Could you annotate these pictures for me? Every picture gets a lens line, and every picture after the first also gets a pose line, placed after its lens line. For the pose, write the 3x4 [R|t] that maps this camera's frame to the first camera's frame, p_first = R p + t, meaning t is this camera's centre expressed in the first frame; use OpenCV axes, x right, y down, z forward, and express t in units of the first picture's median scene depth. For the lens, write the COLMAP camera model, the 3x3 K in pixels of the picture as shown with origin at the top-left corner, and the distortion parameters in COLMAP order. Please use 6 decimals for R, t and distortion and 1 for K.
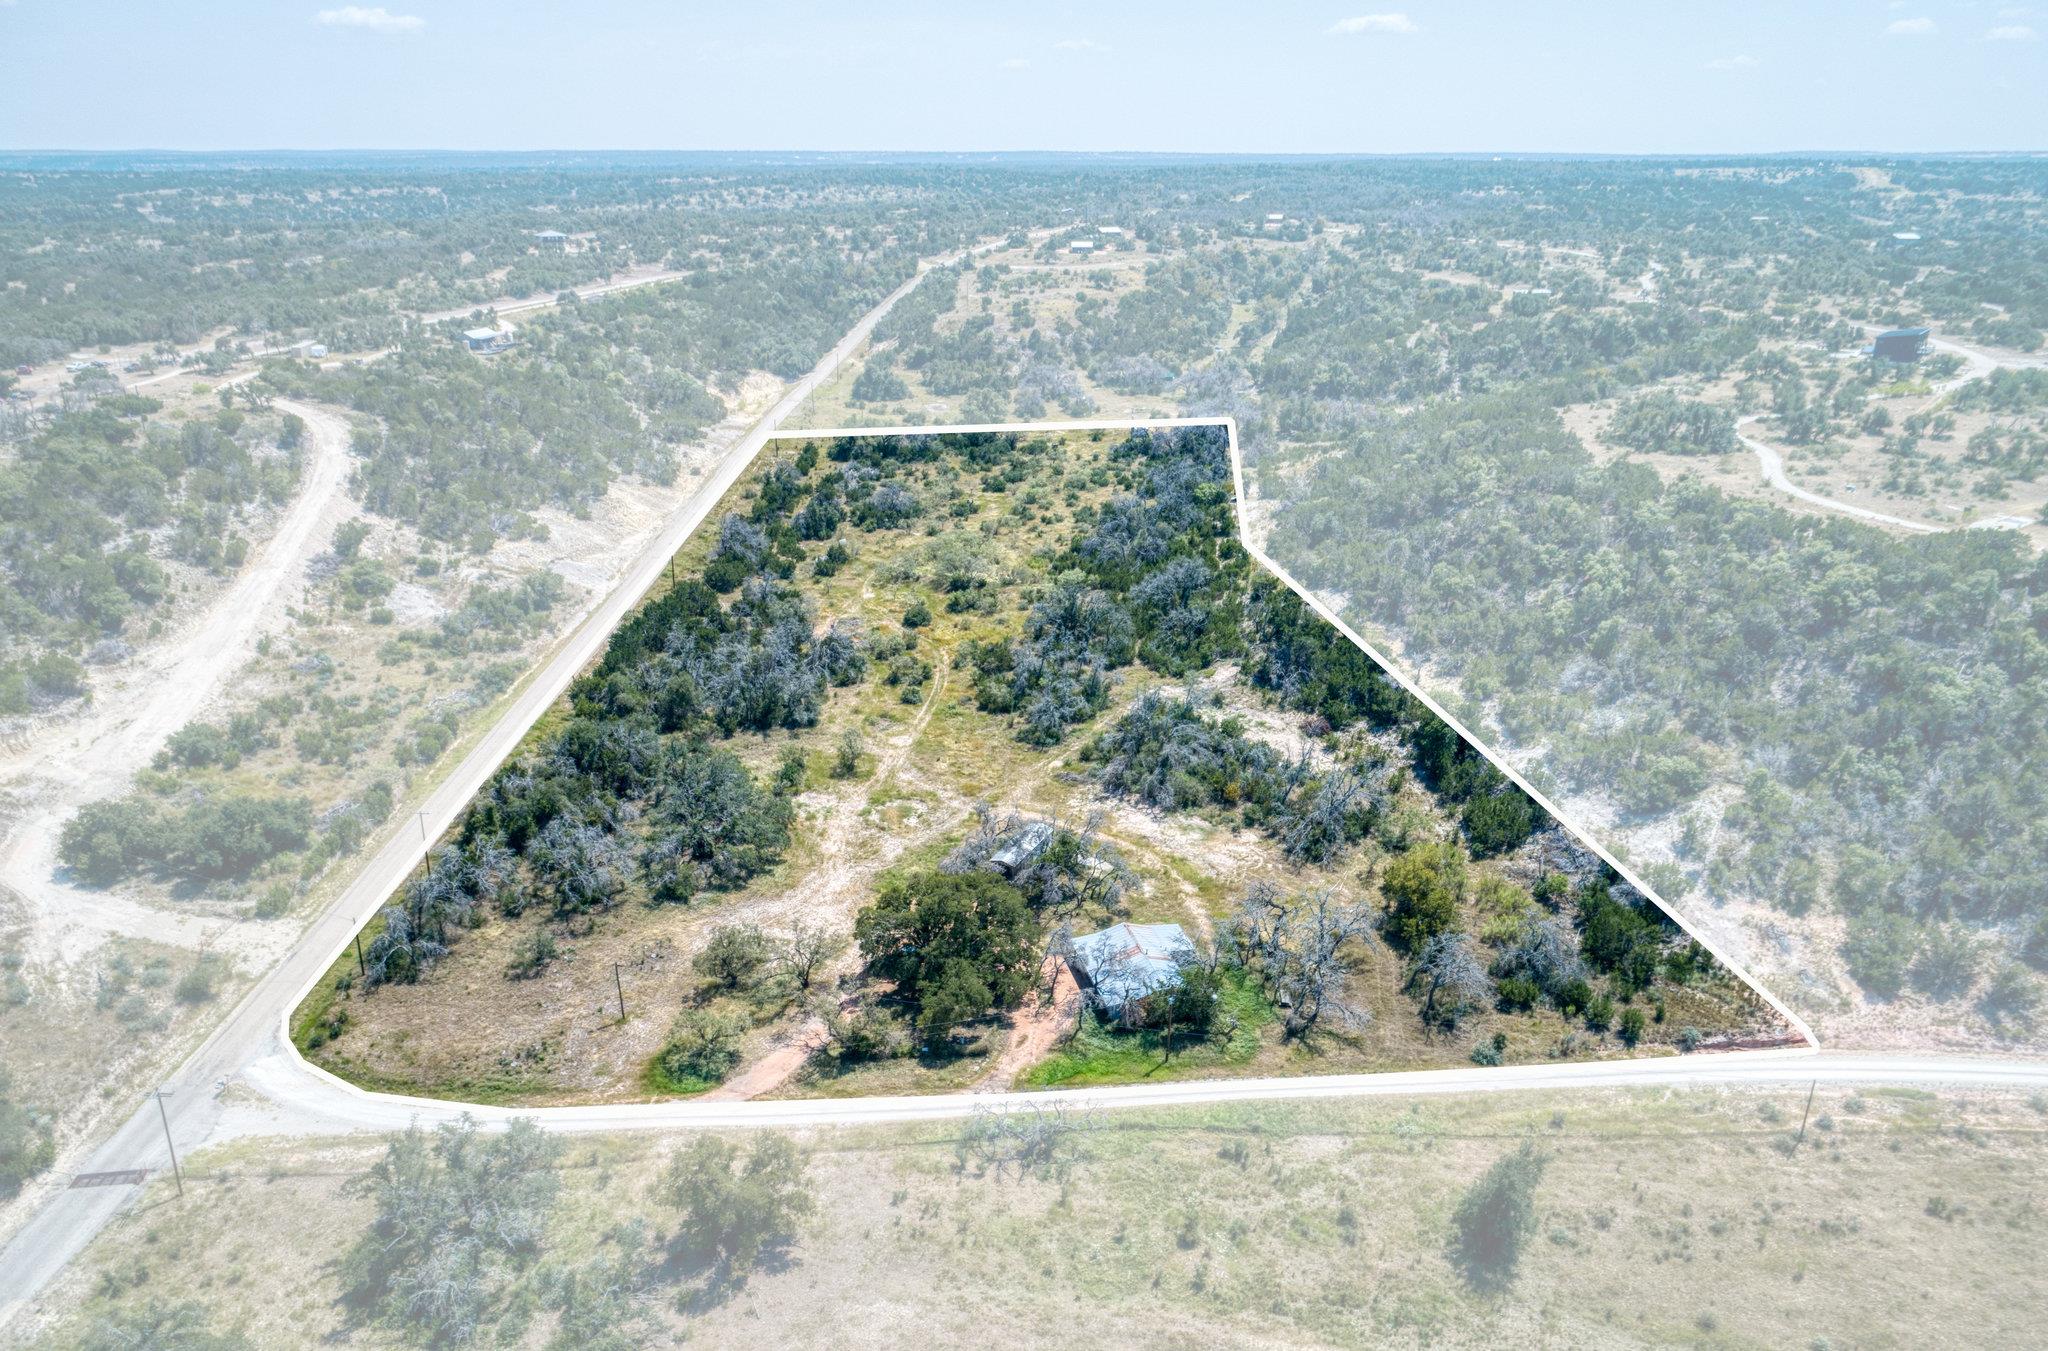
lens RADIAL K [[1415.3, 0, 1015.6], [0, 1415.3, 656.7], [0, 0, 1]] dist [0.001753, 0.003446]
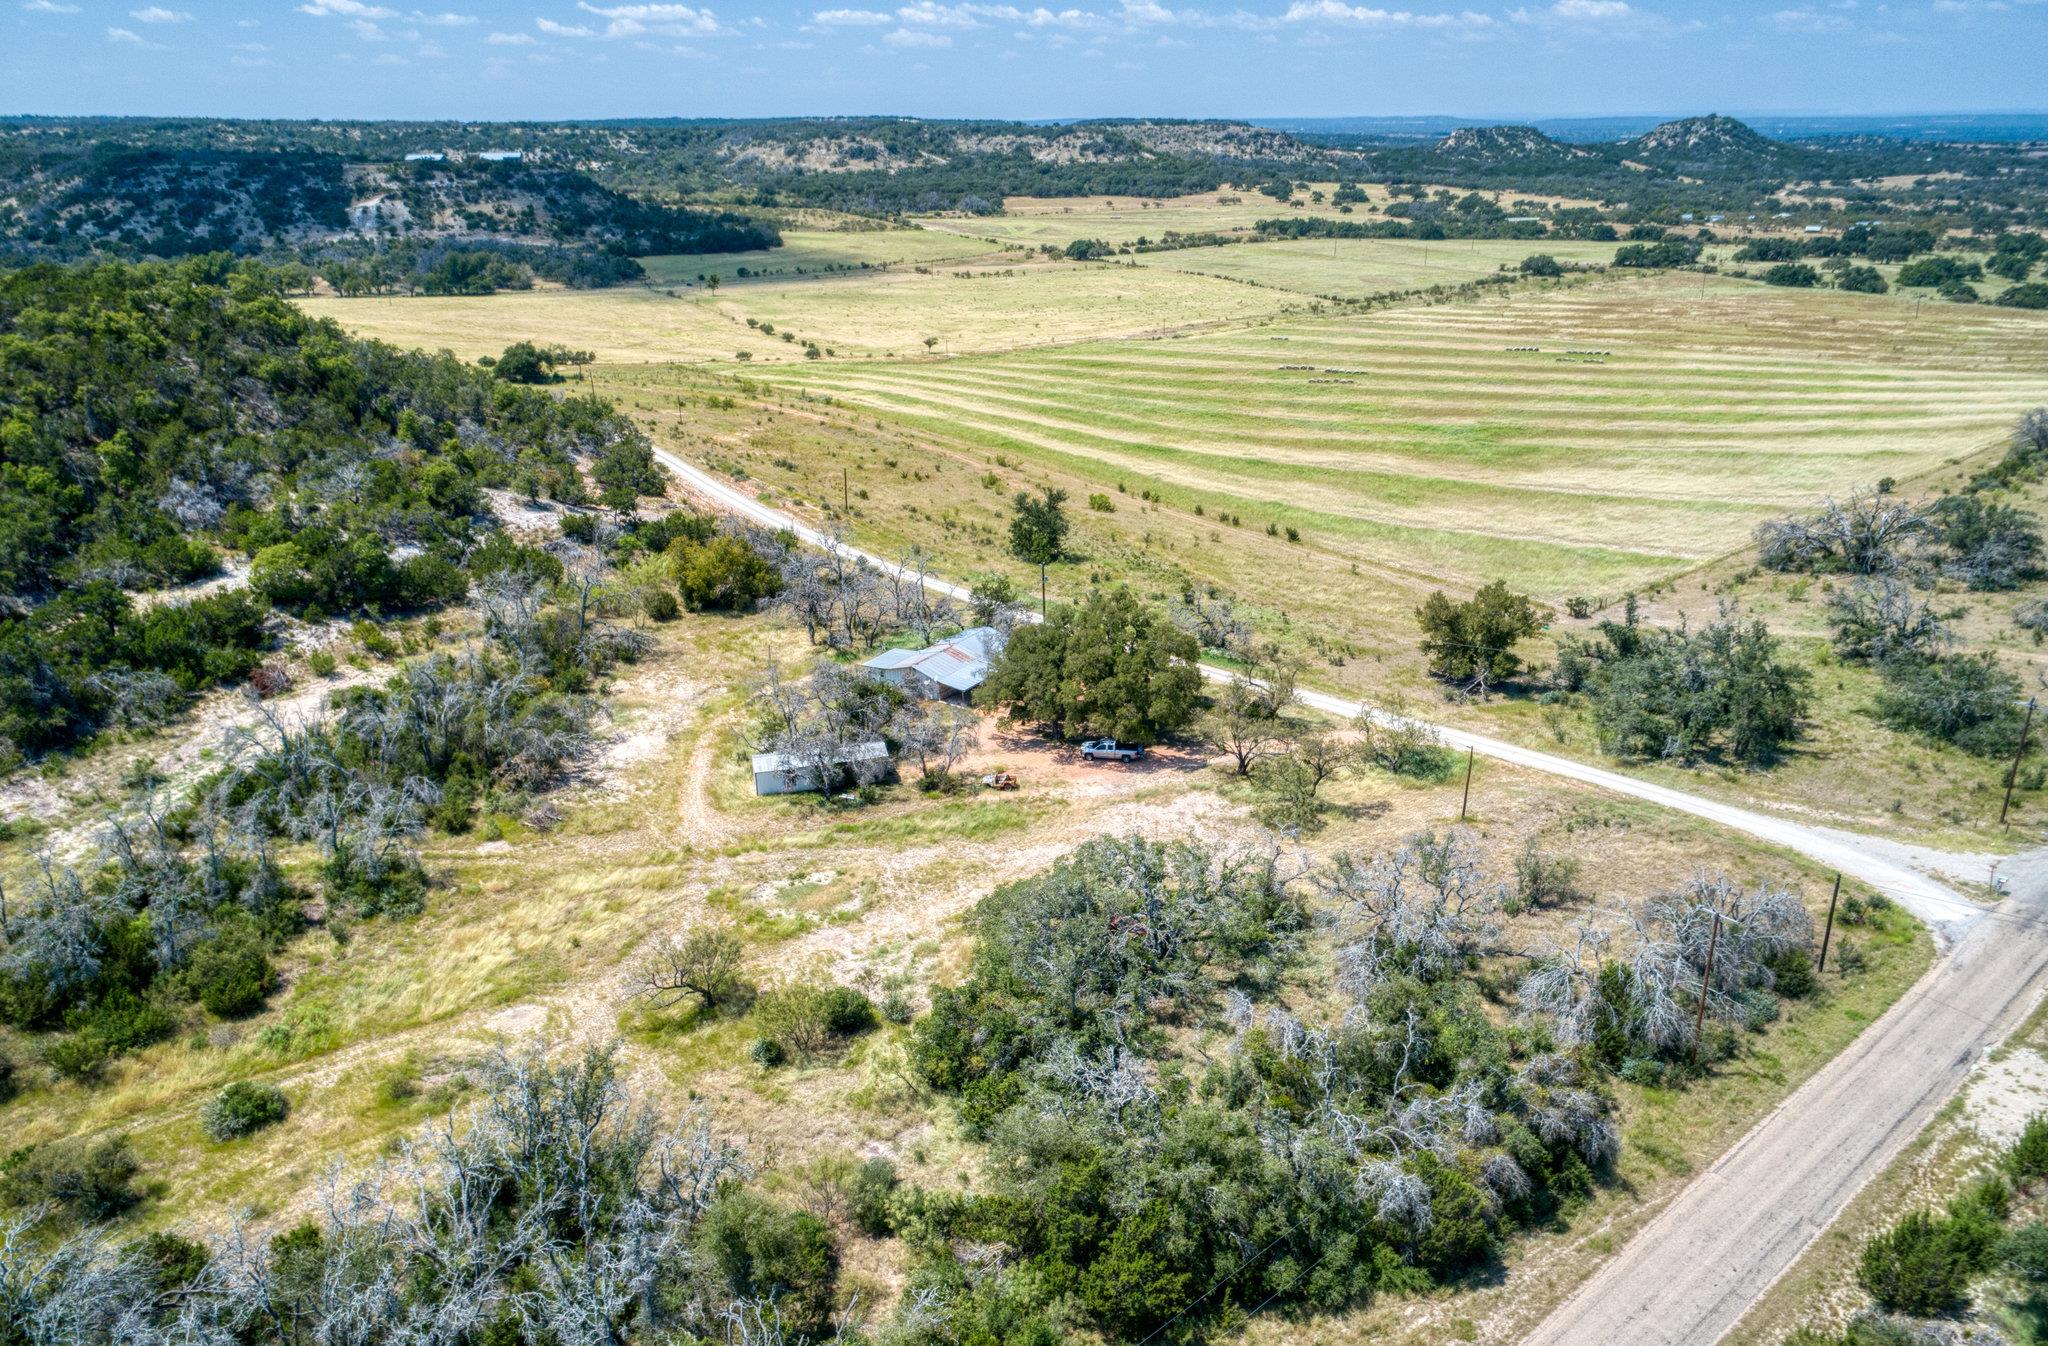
lens RADIAL K [[1415.3, 0, 1009.9], [0, 1415.3, 661.1], [0, 0, 1]] dist [0.001753, 0.003446]
pose [[-0.671940, -0.261085, 0.693059, -0.607923], [0.261930, 0.791543, 0.552134, -0.300298], [-0.692740, 0.552535, -0.463483, 1.433080]]
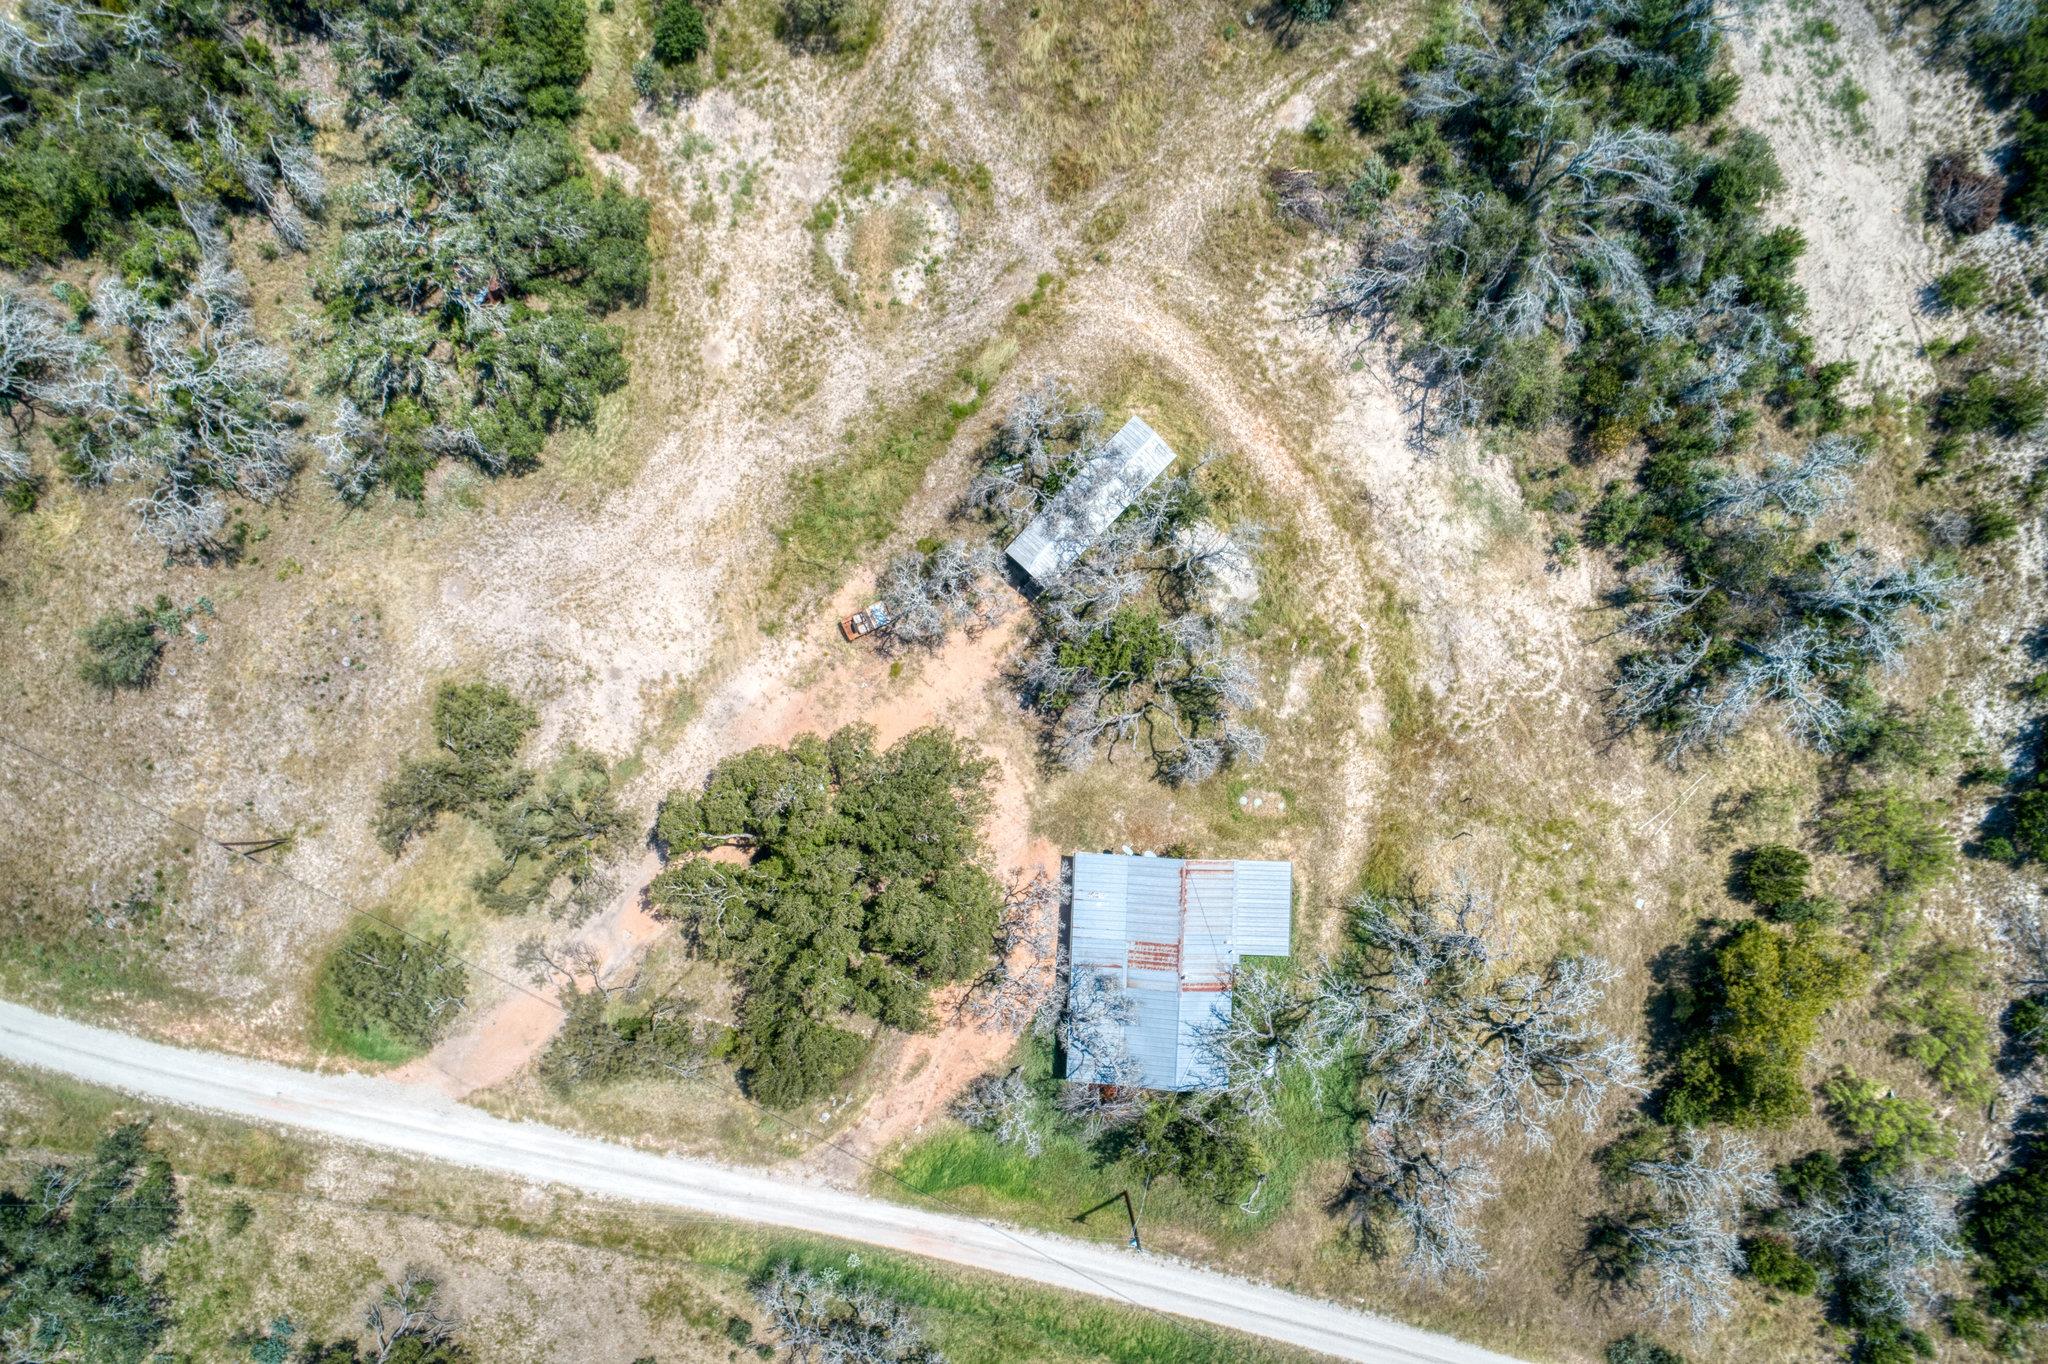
lens RADIAL K [[1415.3, 0, 1018.1], [0, 1415.3, 683.1], [0, 0, 1]] dist [0.001753, 0.003446]
pose [[0.956325, 0.291071, -0.026820, 0.013523], [-0.084450, 0.362969, 0.927966, -0.333510], [0.279839, -0.885173, 0.371698, 0.890495]]
